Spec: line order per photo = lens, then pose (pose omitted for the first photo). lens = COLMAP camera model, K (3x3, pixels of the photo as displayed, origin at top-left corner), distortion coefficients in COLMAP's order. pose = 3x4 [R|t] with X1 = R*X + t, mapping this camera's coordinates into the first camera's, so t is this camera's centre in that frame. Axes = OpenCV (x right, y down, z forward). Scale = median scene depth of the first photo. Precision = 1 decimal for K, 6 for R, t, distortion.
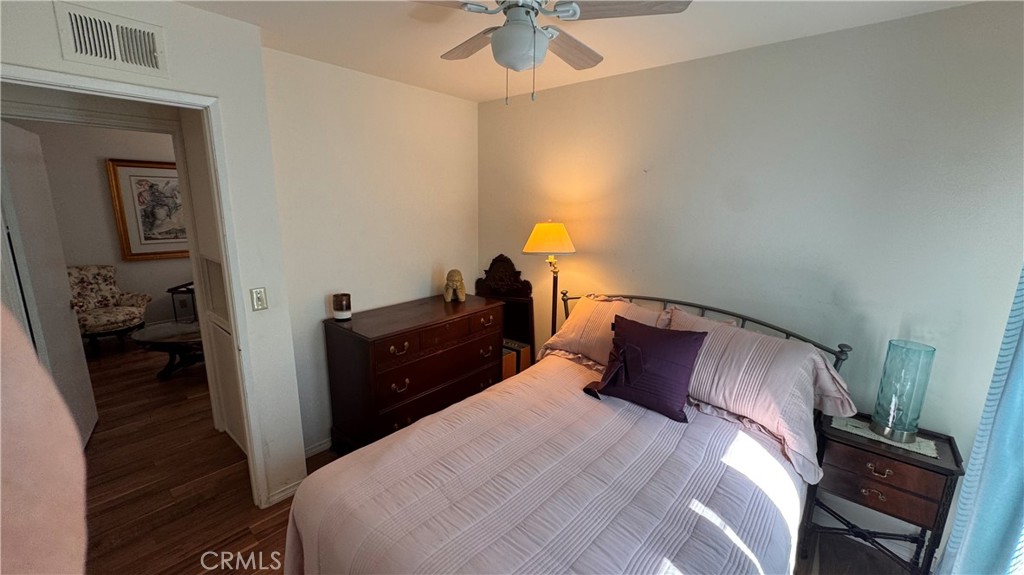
lens RADIAL K [[410.1, 0, 511.1], [0, 410.1, 286.4], [0, 0, 1]] dist [-0.000391, -0.000789]
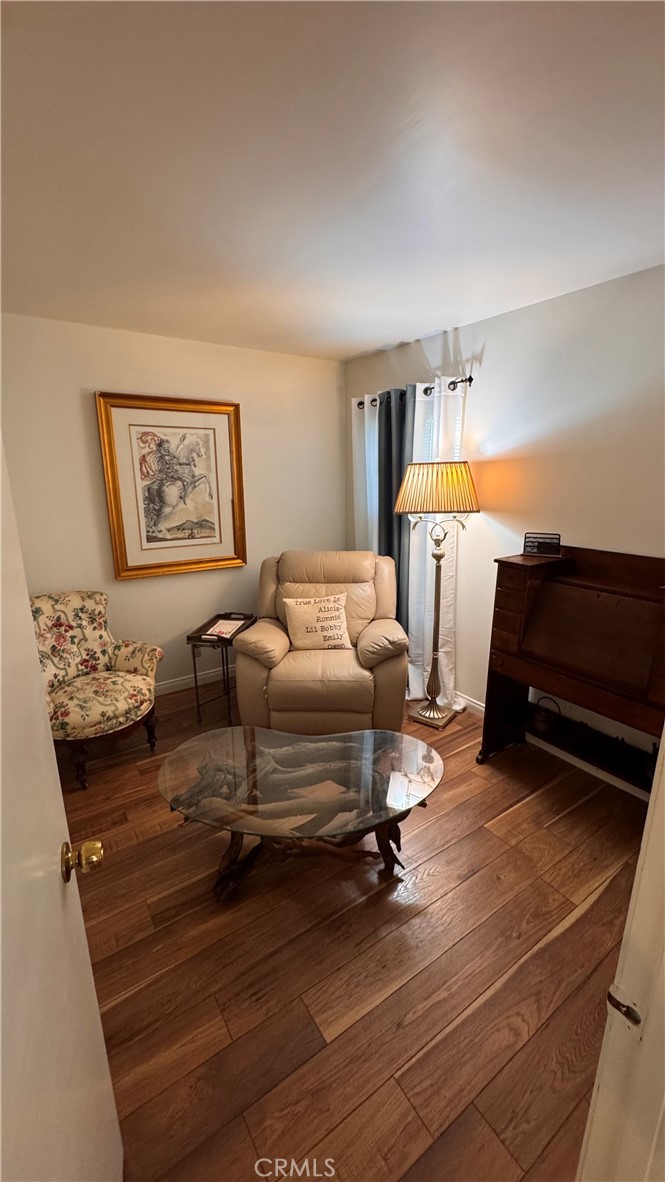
lens RADIAL K [[473.4, 0, 334.0], [0, 473.4, 591.0], [0, 0, 1]] dist [-0.000391, -0.000789]
pose [[0.968005, 0.045983, -0.246682, -0.520712], [-0.036343, 0.998393, 0.043491, -0.090072], [0.248285, -0.033134, 0.968120, 0.468373]]
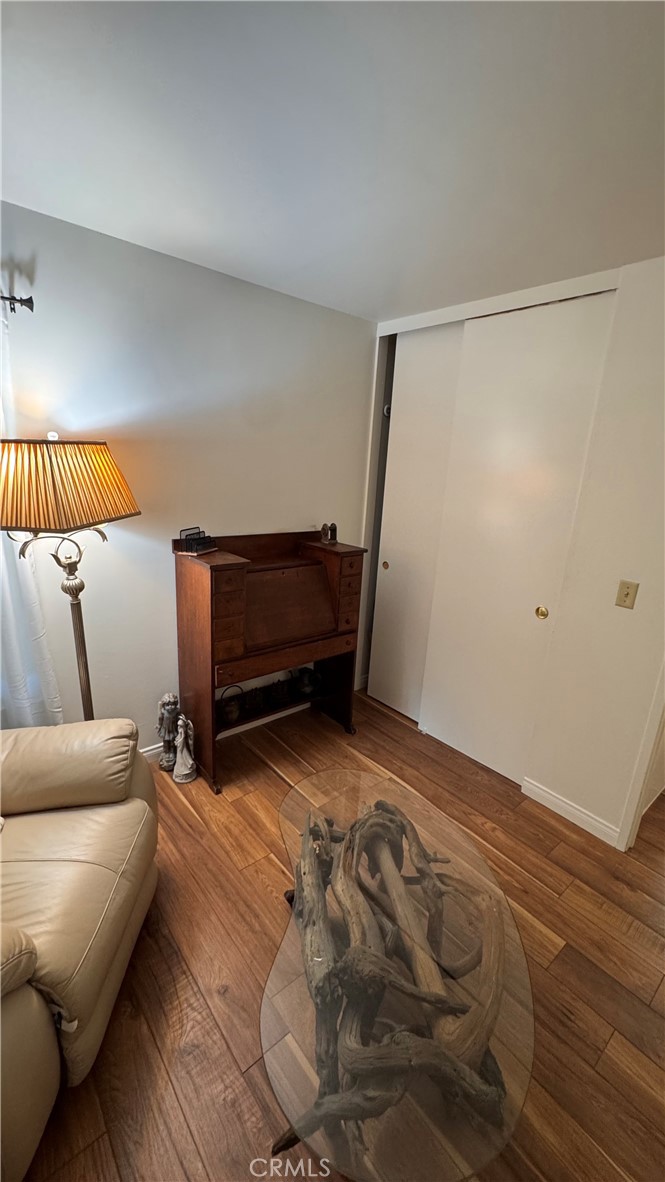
lens RADIAL K [[473.4, 0, 332.4], [0, 473.4, 591.9], [0, 0, 1]] dist [-0.000391, -0.000789]
pose [[0.151714, -0.263018, 0.952788, -1.125438], [0.145595, 0.959378, 0.241654, -0.229846], [-0.977643, 0.102058, 0.183846, 1.048569]]
